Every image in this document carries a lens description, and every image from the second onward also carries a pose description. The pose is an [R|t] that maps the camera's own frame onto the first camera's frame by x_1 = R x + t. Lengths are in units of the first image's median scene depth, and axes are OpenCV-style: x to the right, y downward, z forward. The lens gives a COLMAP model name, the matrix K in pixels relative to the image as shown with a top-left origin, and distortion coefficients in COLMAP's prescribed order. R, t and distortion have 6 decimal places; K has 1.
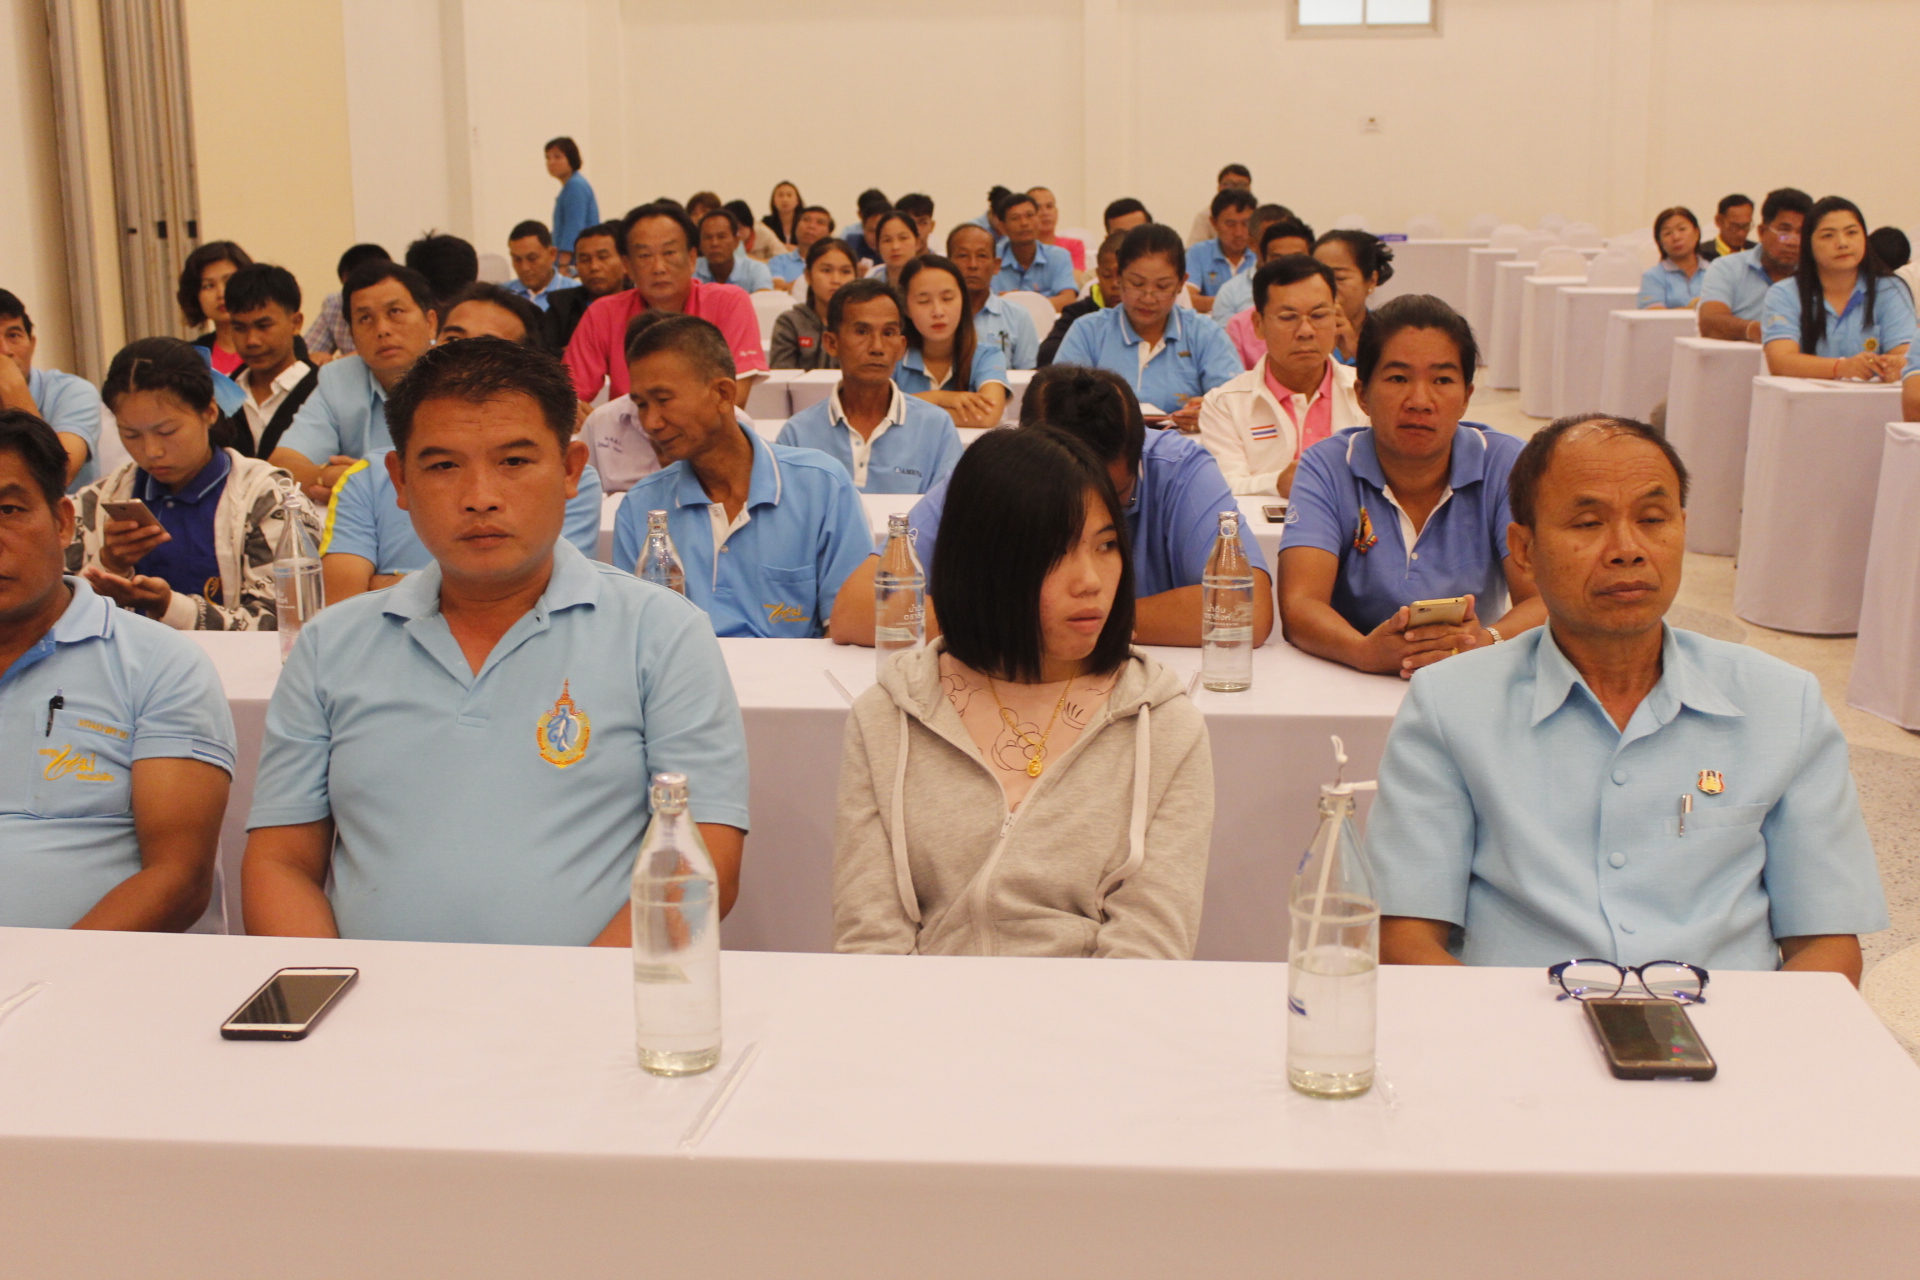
lens RADIAL K [[2363.7, 0, 960.0], [0, 2363.7, 640.0], [0, 0, 1]] dist [0.014202, 0.023426]
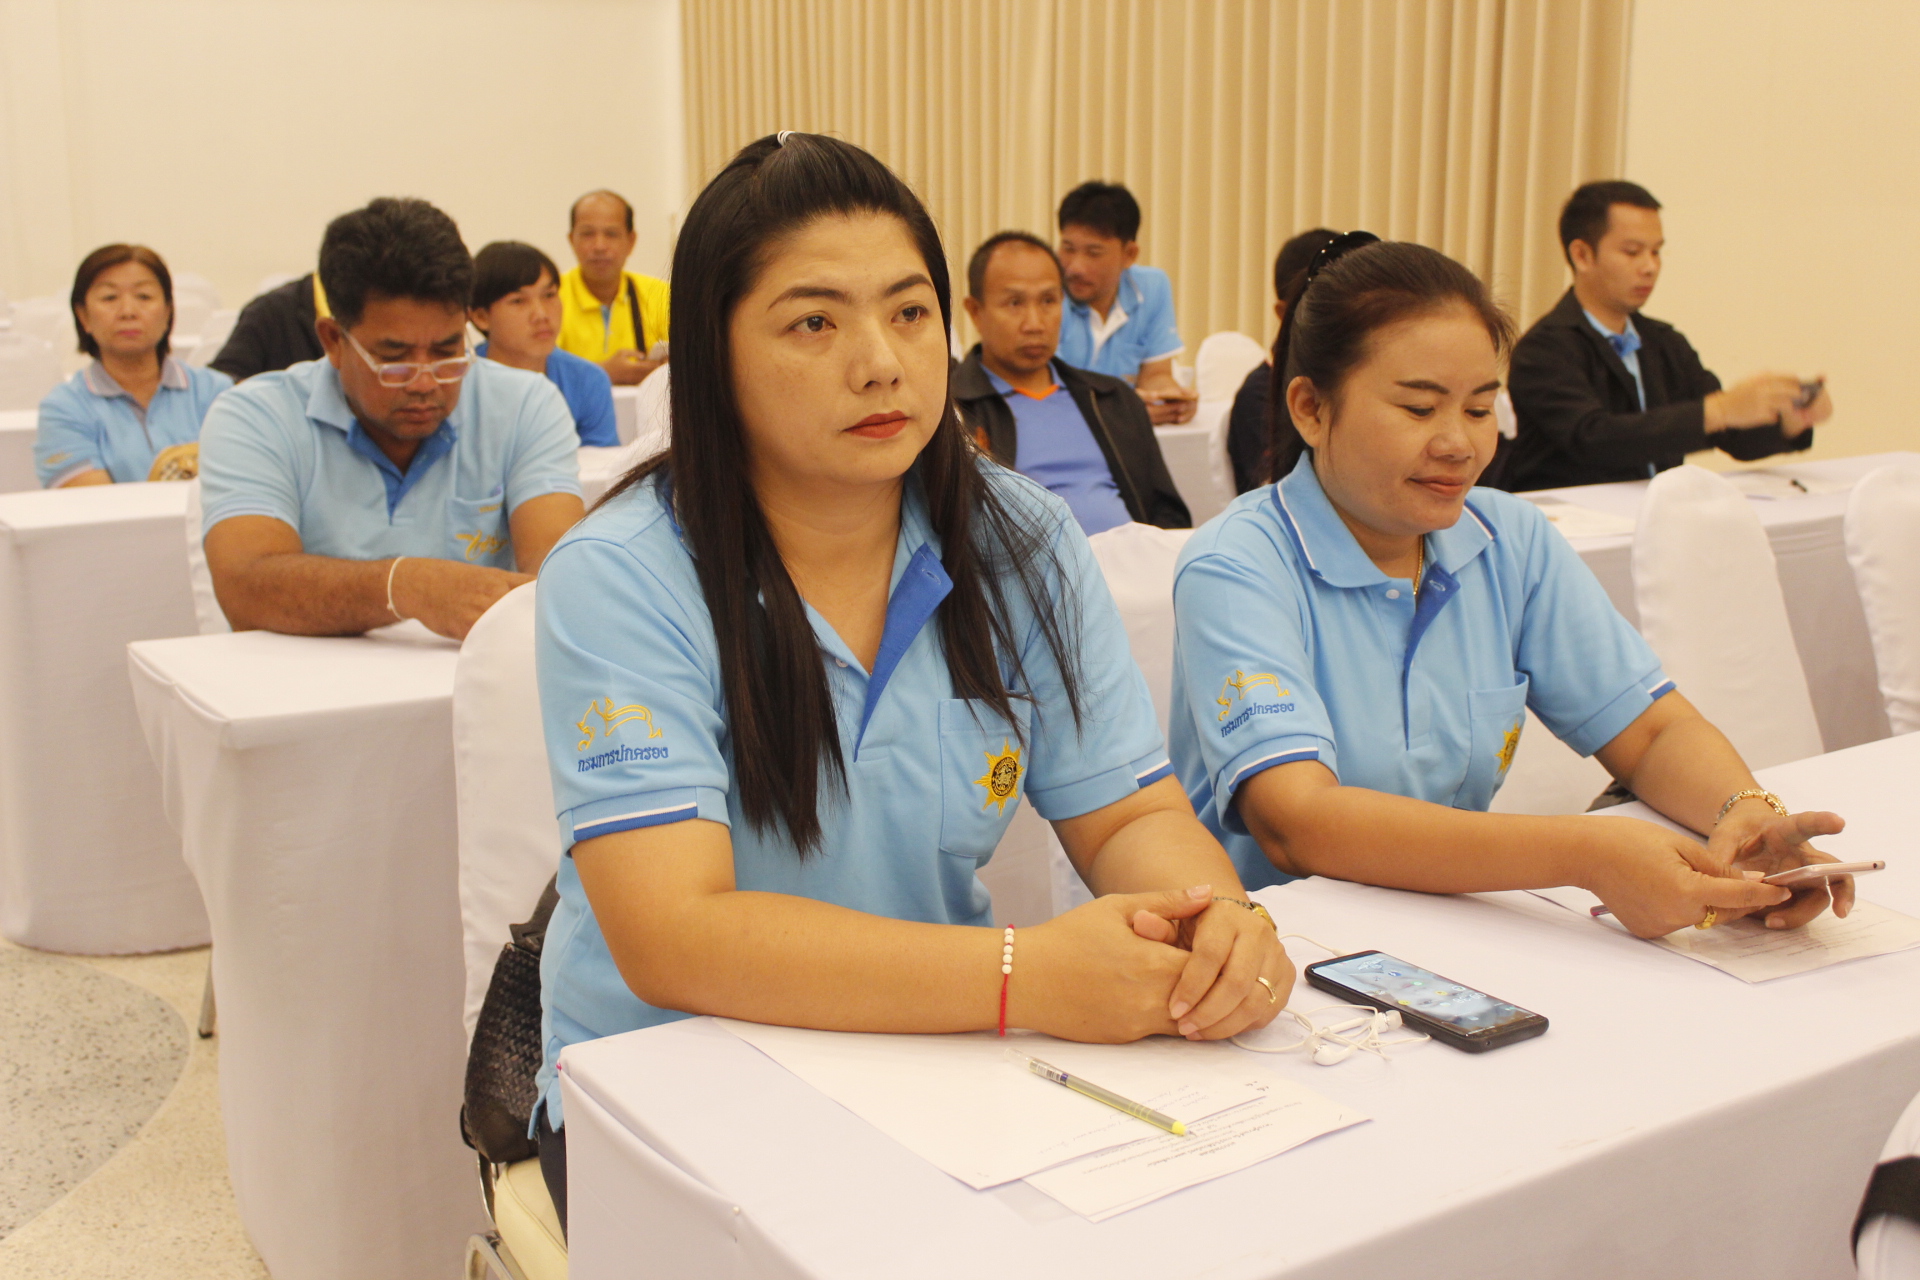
lens RADIAL K [[2160.8, 0, 960.0], [0, 2160.8, 640.0], [0, 0, 1]] dist [0.008365, 0.006226]
pose [[0.787802, -0.127177, 0.602656, 0.211969], [0.133330, 0.990463, 0.034724, -0.123443], [-0.601324, 0.052997, 0.797246, 0.698978]]
